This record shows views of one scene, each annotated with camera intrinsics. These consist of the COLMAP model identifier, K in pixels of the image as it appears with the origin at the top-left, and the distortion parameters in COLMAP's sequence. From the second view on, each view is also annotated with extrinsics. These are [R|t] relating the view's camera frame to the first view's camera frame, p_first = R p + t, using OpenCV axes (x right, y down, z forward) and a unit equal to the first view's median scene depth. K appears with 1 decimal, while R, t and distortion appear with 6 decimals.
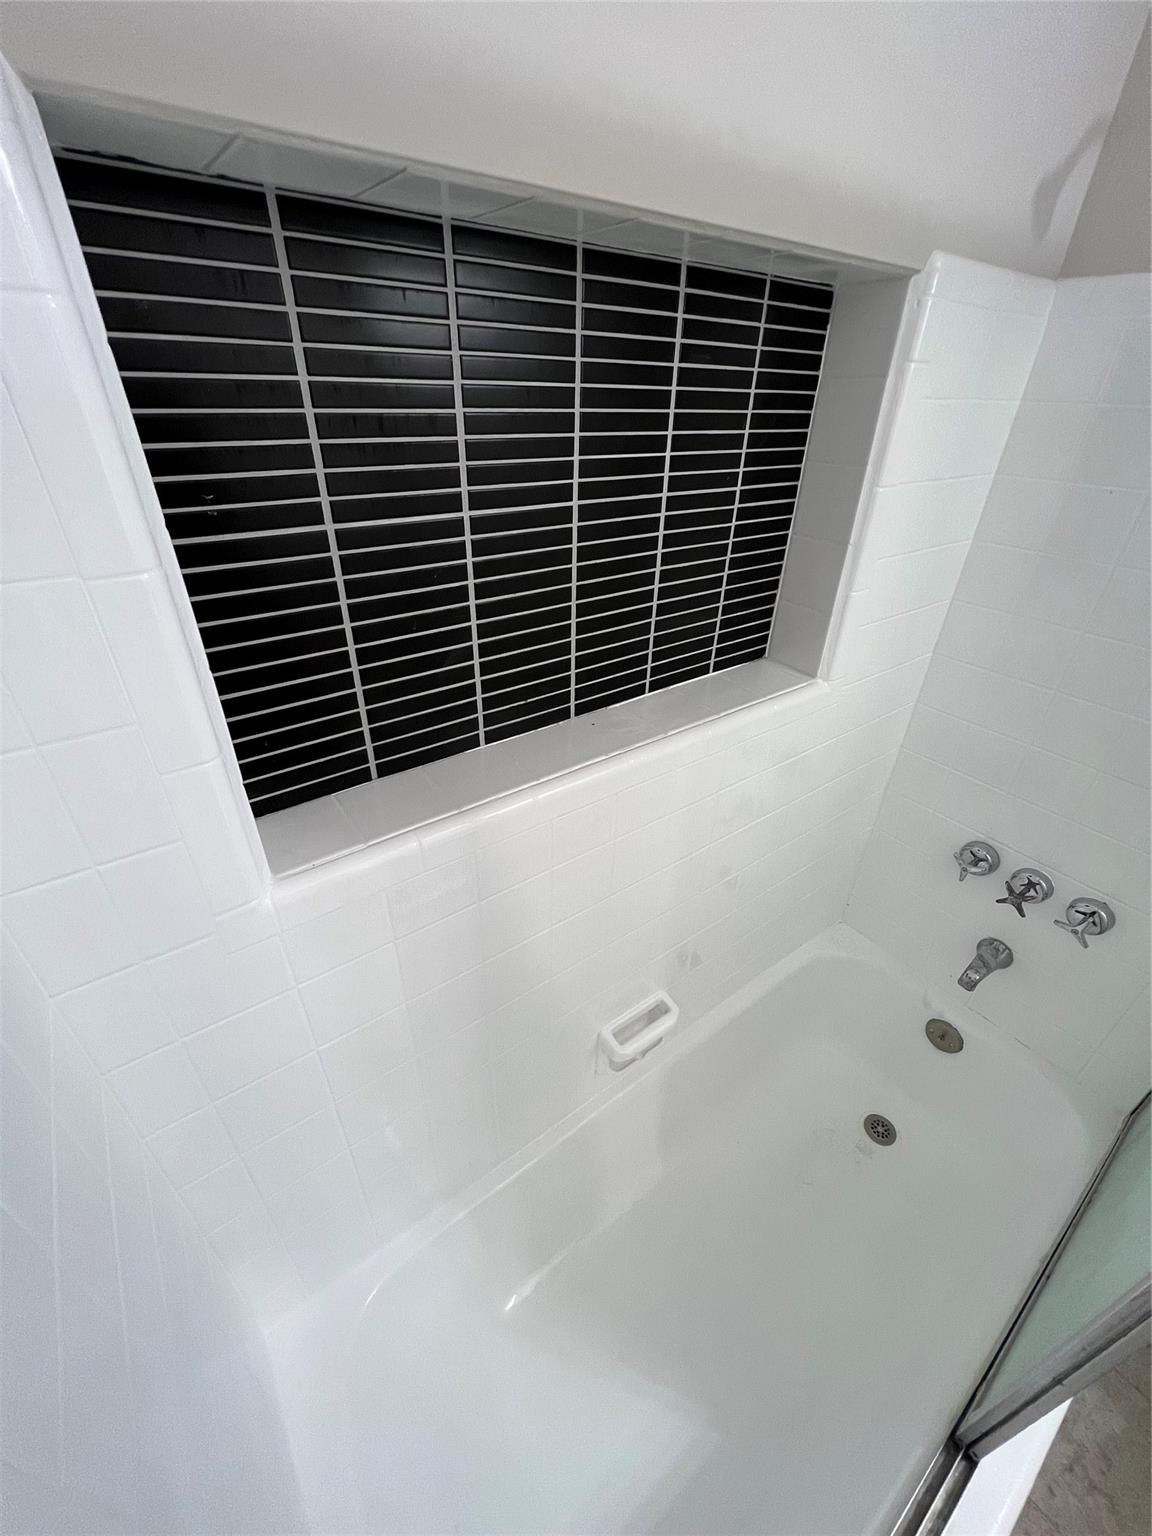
lens RADIAL K [[638.5, 0, 575.2], [0, 638.5, 780.2], [0, 0, 1]] dist [-0.004707, 0.000132]
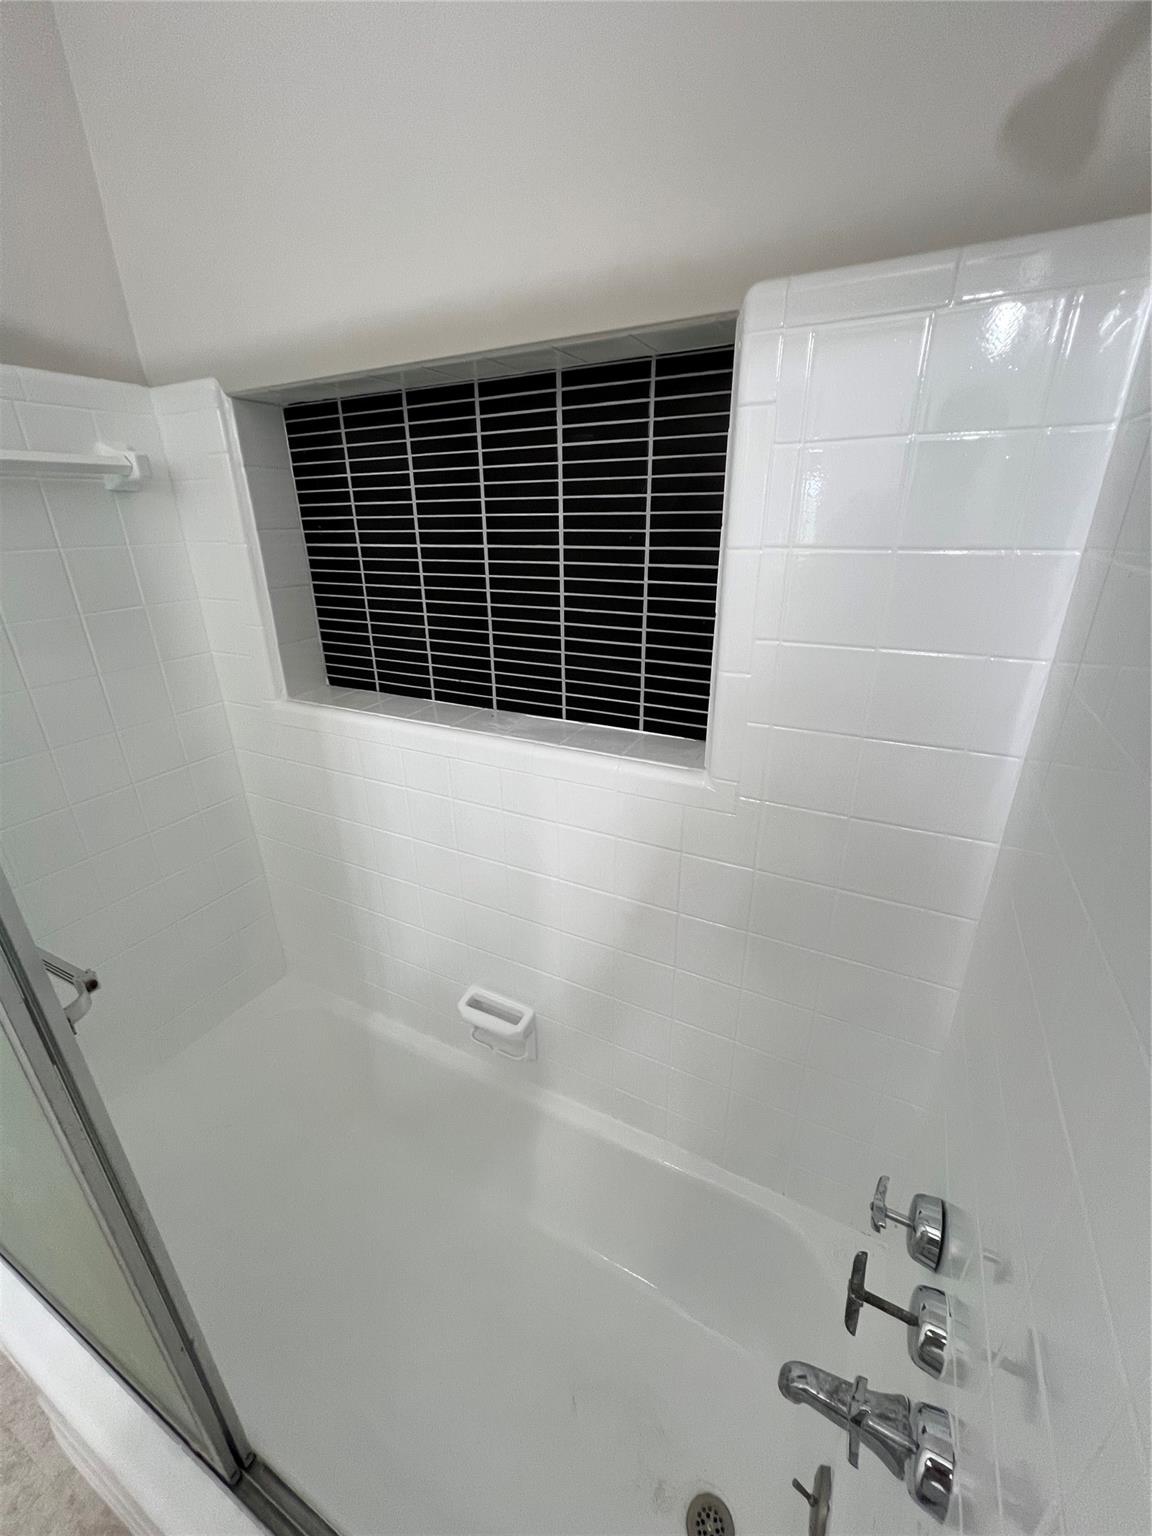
lens RADIAL K [[638.5, 0, 571.3], [0, 638.5, 761.9], [0, 0, 1]] dist [-0.004707, 0.000132]
pose [[0.410089, 0.310582, -0.857535, 1.337678], [-0.455284, 0.884416, 0.102592, -0.230557], [0.790281, 0.348350, 0.504092, 0.572047]]
